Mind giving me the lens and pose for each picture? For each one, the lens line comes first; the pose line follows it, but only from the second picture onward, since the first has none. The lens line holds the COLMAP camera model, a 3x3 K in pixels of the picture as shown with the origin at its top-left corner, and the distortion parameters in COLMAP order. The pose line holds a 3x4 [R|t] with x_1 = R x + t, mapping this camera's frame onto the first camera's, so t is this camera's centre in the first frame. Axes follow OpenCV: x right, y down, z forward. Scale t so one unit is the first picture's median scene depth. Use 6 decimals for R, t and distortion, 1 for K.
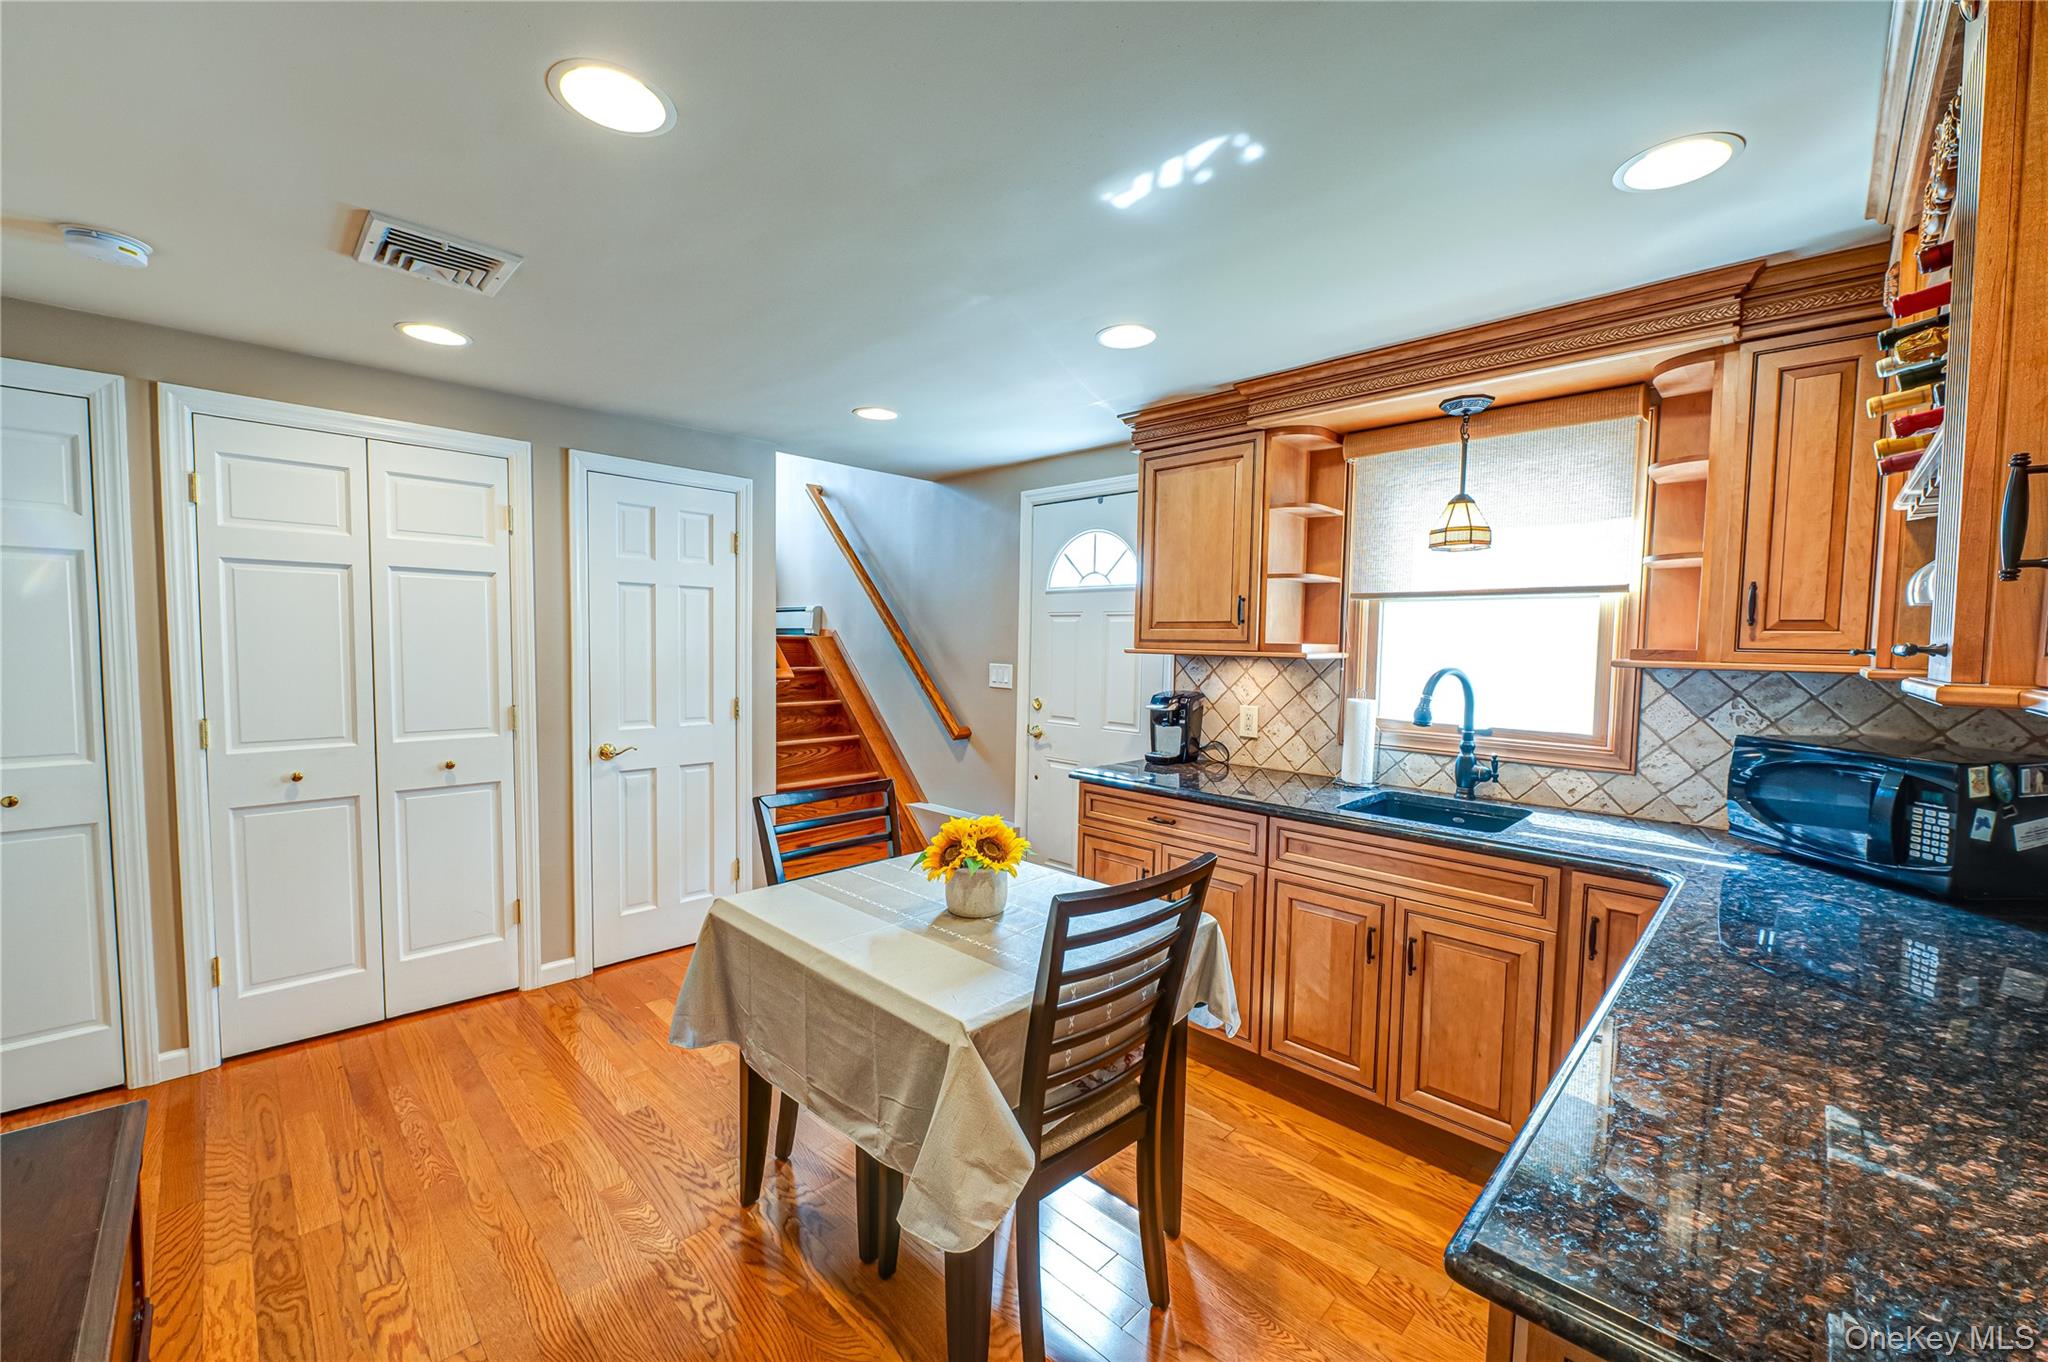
lens RADIAL K [[806.0, 0, 1031.5], [0, 806.0, 686.2], [0, 0, 1]] dist [-0.007891, -0.000679]
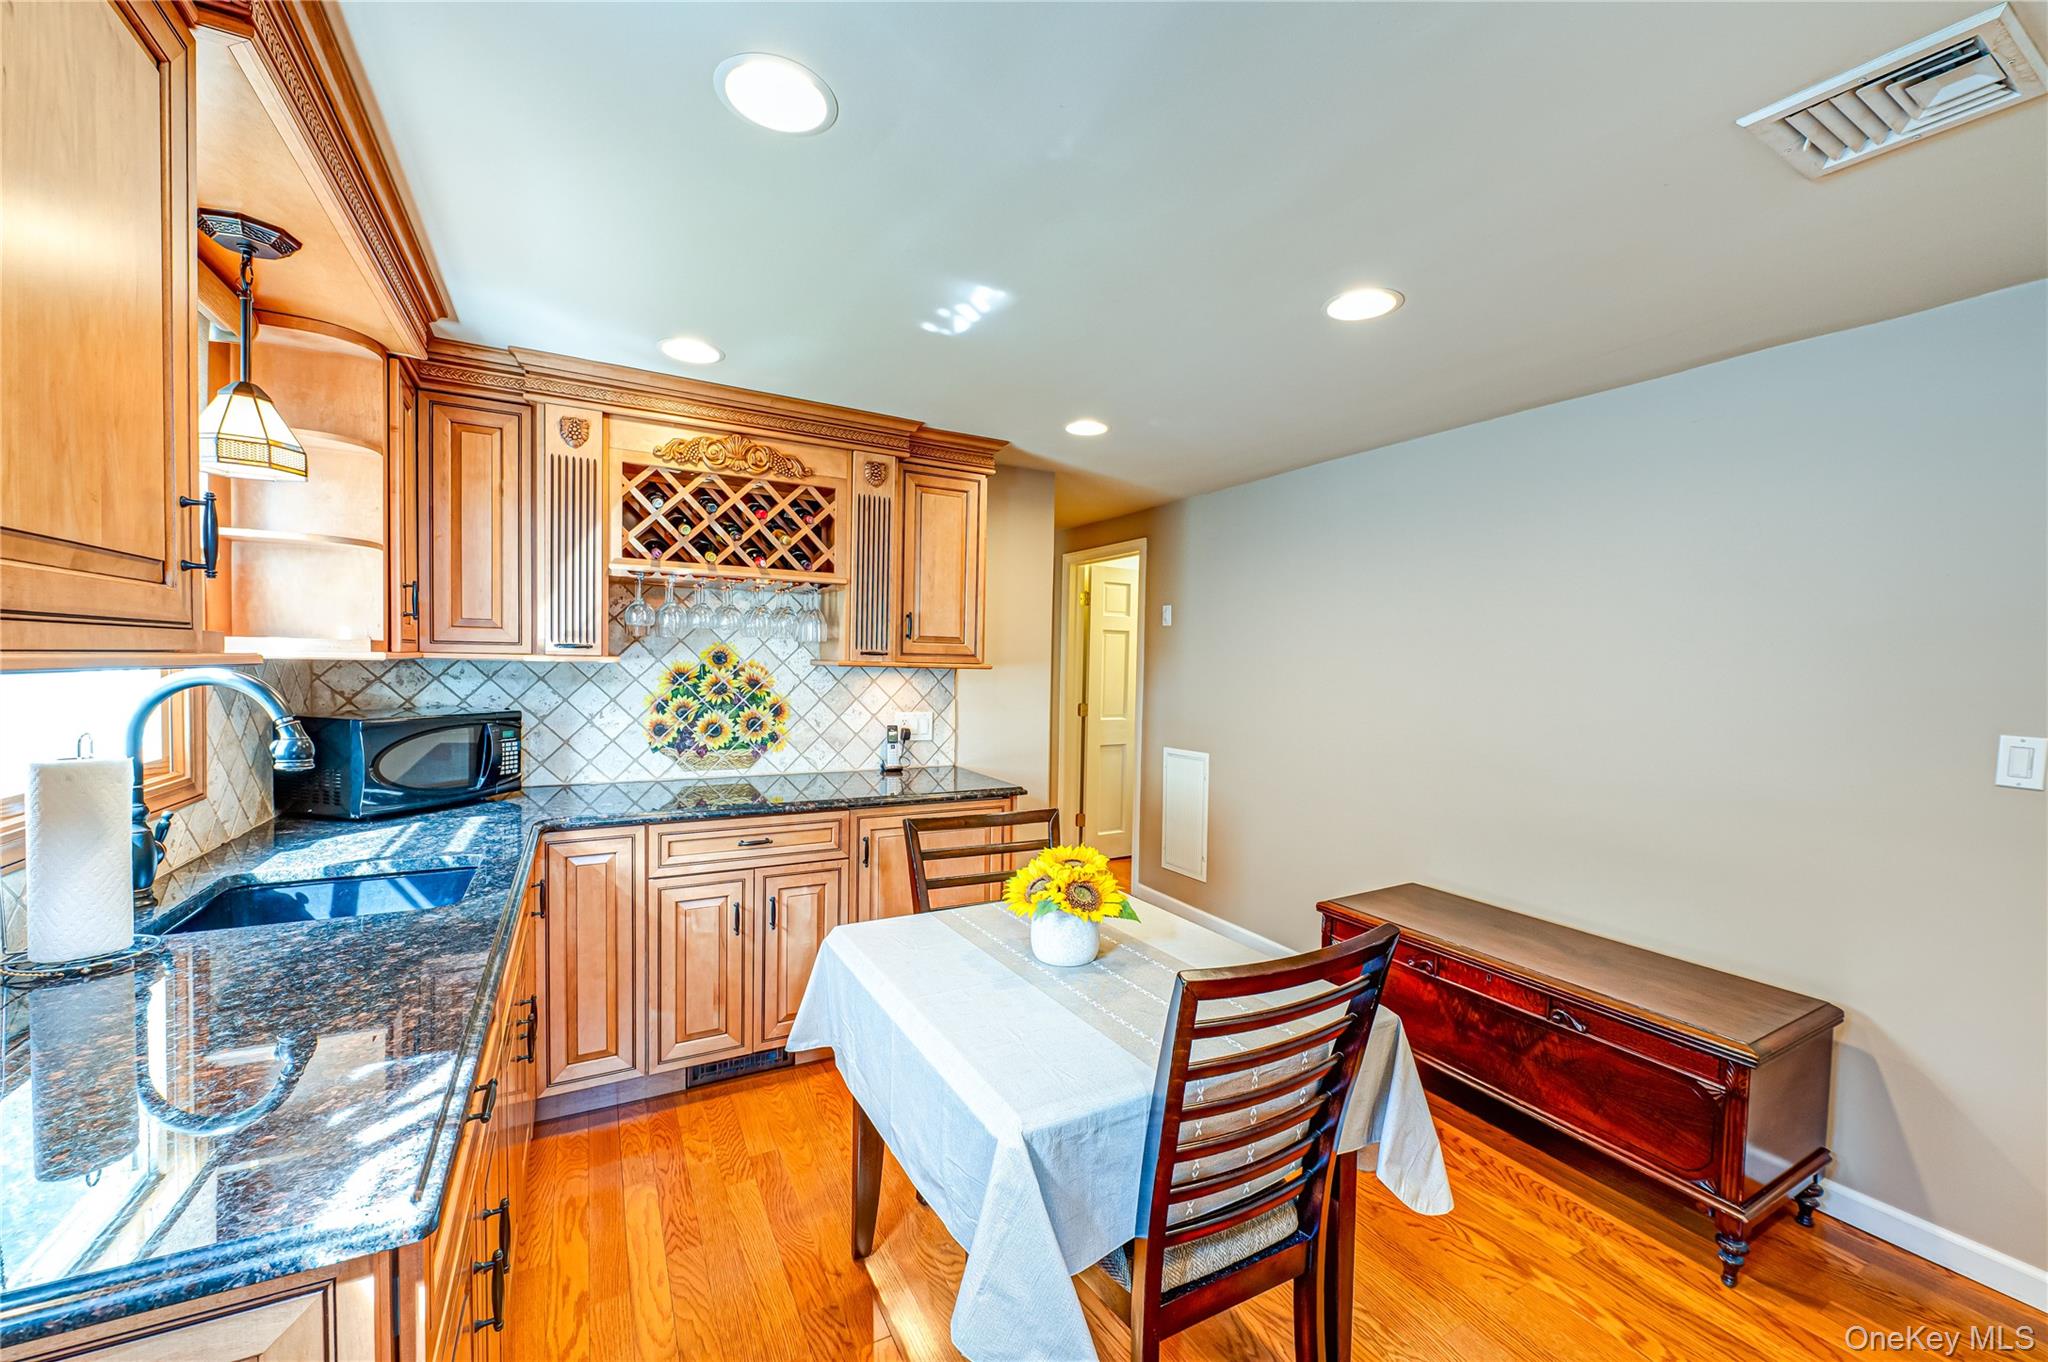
lens RADIAL K [[806.0, 0, 1031.5], [0, 806.0, 686.2], [0, 0, 1]] dist [-0.007891, -0.000679]
pose [[-0.960144, -0.048358, 0.275291, -0.174325], [-0.024546, 0.995703, 0.089297, -0.068685], [-0.278427, 0.078980, -0.957205, 1.209850]]
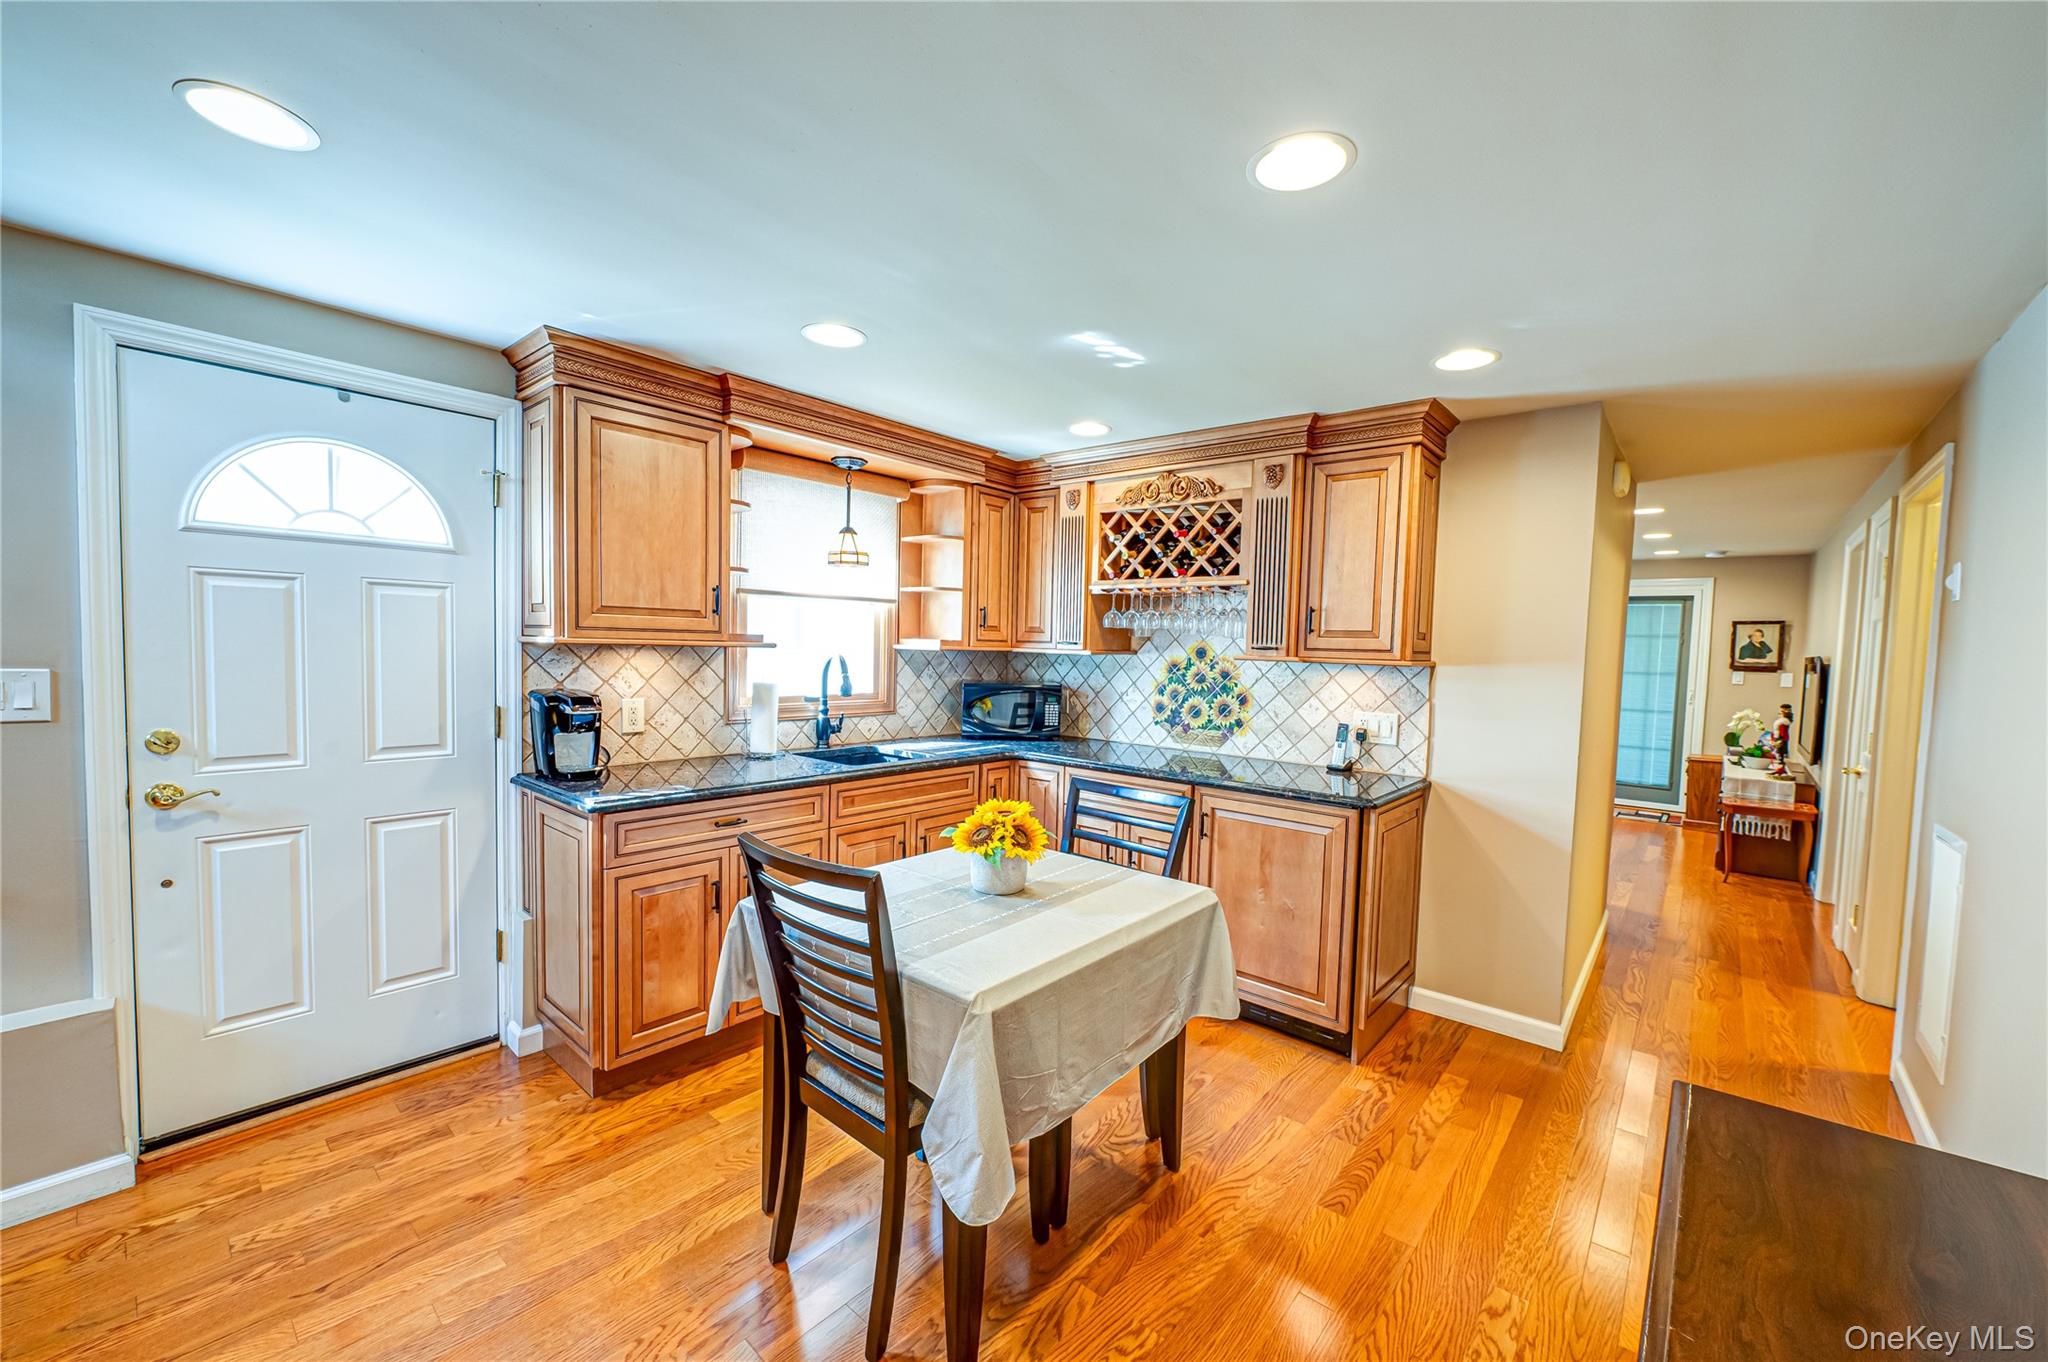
lens RADIAL K [[806.0, 0, 1031.5], [0, 806.0, 686.2], [0, 0, 1]] dist [-0.007891, -0.000679]
pose [[-0.072207, -0.071765, 0.994805, -0.749070], [0.026338, 0.996923, 0.073829, -0.050508], [-0.997042, 0.031532, -0.070094, 0.670193]]
